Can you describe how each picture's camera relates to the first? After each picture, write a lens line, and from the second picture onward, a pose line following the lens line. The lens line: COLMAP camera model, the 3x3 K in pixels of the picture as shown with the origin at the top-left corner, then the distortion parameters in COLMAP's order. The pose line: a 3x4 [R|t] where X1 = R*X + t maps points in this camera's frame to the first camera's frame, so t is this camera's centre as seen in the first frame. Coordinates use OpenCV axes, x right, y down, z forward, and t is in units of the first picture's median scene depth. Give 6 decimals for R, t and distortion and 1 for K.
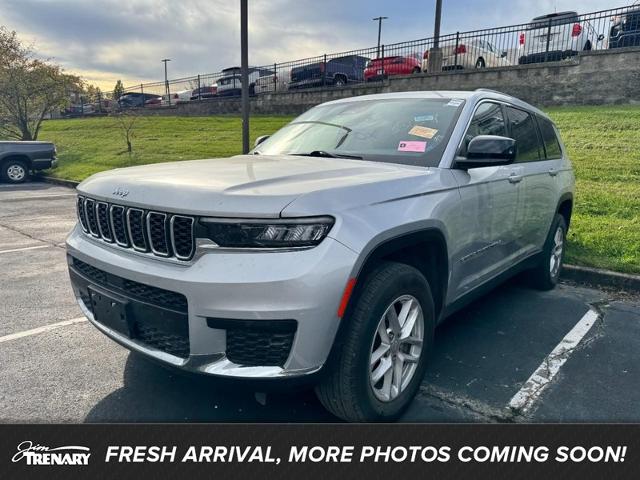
lens RADIAL K [[477.7, 0, 320.0], [0, 477.7, 240.0], [0, 0, 1]] dist [0.001251, 0.005804]
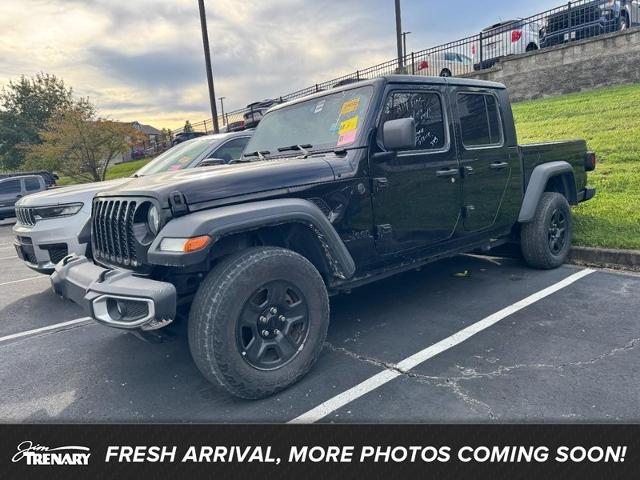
lens RADIAL K [[462.6, 0, 320.0], [0, 462.6, 240.0], [0, 0, 1]] dist [0.044134, 0.000618]
pose [[0.981911, -0.078800, -0.172167, 0.231262], [0.074621, 0.996742, -0.030621, 0.043990], [0.174019, 0.017220, 0.984592, -0.170277]]
